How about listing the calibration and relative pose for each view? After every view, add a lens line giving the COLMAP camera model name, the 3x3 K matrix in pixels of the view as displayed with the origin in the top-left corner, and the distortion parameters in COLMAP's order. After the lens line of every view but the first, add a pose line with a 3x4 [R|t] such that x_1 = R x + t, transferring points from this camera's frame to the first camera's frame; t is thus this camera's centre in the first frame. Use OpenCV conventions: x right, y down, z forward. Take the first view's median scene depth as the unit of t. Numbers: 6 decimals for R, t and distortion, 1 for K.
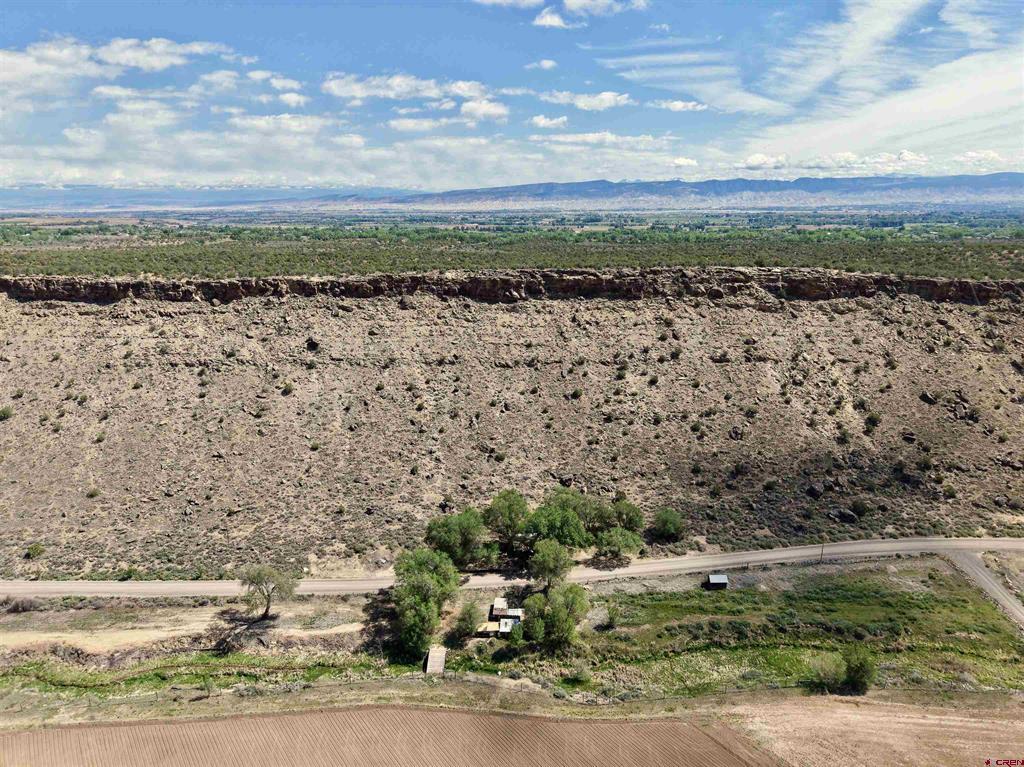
lens RADIAL K [[684.8, 0, 515.7], [0, 684.8, 372.9], [0, 0, 1]] dist [0.032702, -0.037688]
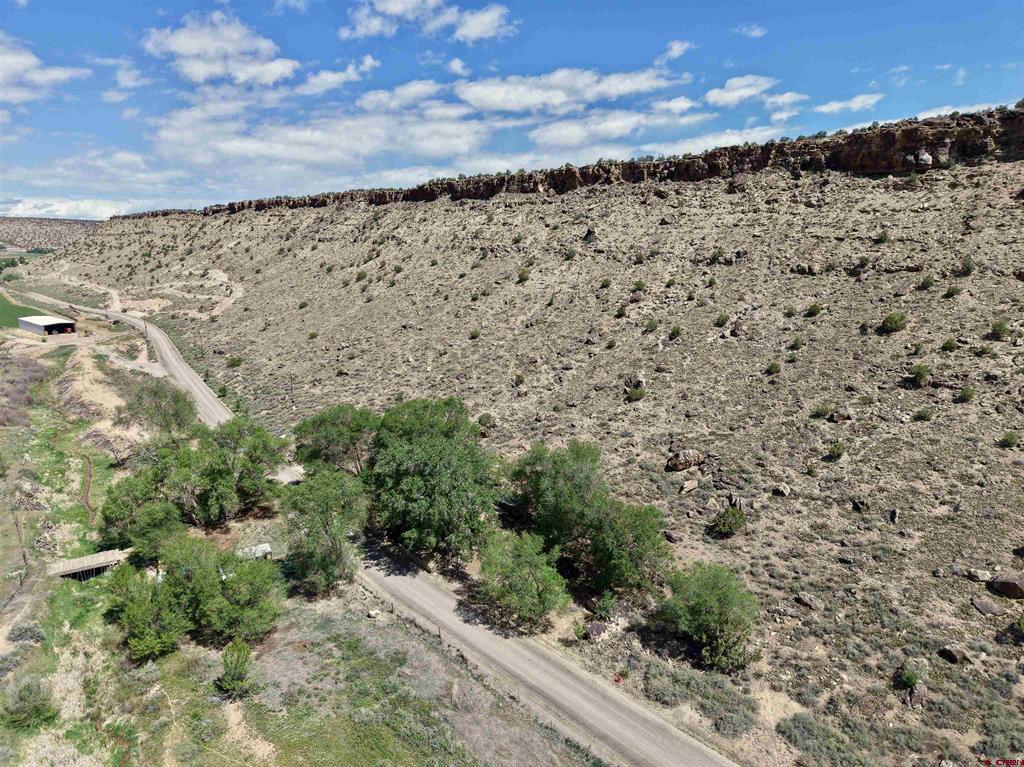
lens RADIAL K [[684.8, 0, 513.6], [0, 684.8, 378.0], [0, 0, 1]] dist [0.032702, -0.037688]
pose [[0.537550, 0.175773, -0.824708, 0.286595], [-0.206743, 0.975654, 0.073189, 0.070533], [0.817494, 0.131160, 0.560803, 0.484224]]
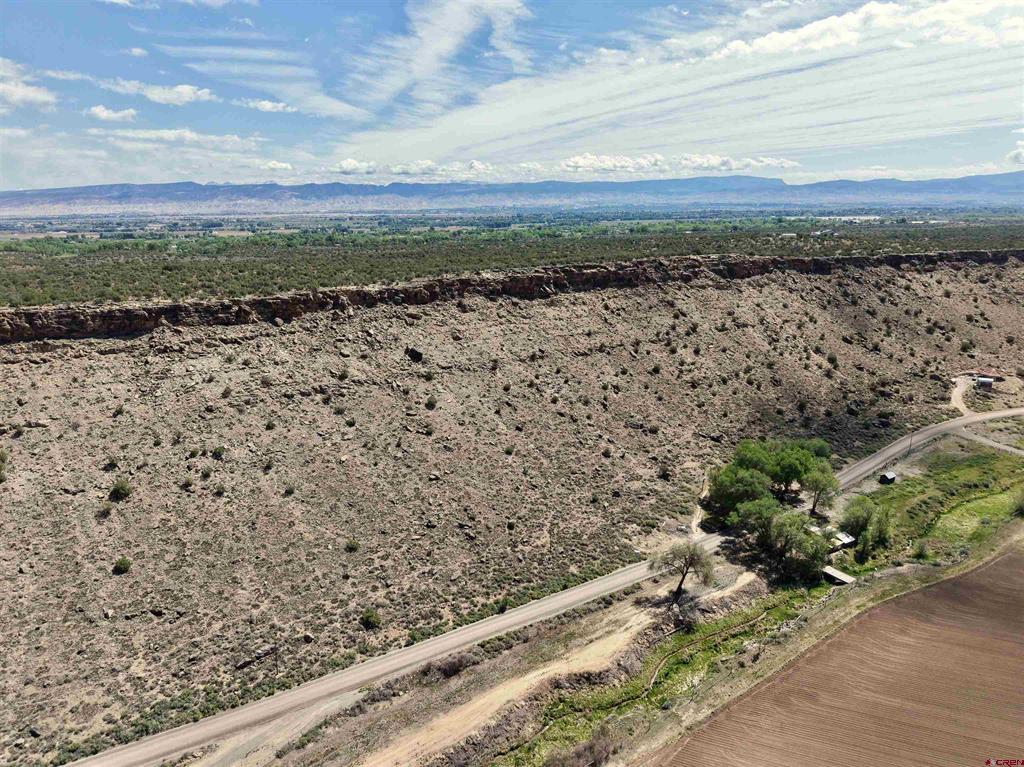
lens RADIAL K [[684.8, 0, 513.6], [0, 684.8, 389.1], [0, 0, 1]] dist [0.032702, -0.037688]
pose [[0.849949, -0.141478, 0.507515, -0.608593], [0.132927, 0.989693, 0.053276, -0.025742], [-0.509821, 0.022181, 0.859994, 0.117248]]
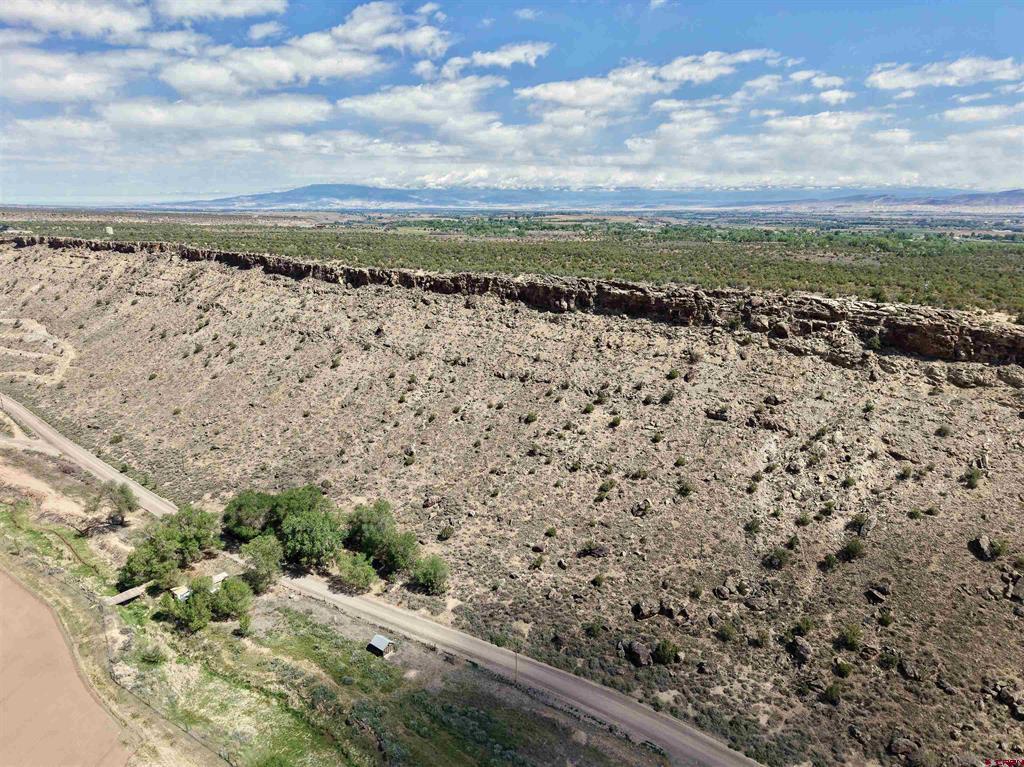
lens RADIAL K [[684.8, 0, 518.5], [0, 684.8, 365.1], [0, 0, 1]] dist [0.032702, -0.037688]
pose [[0.761974, 0.155449, -0.628674, 0.547359], [-0.163097, 0.985537, 0.046008, -0.066983], [0.626734, 0.067478, 0.776307, 0.249978]]
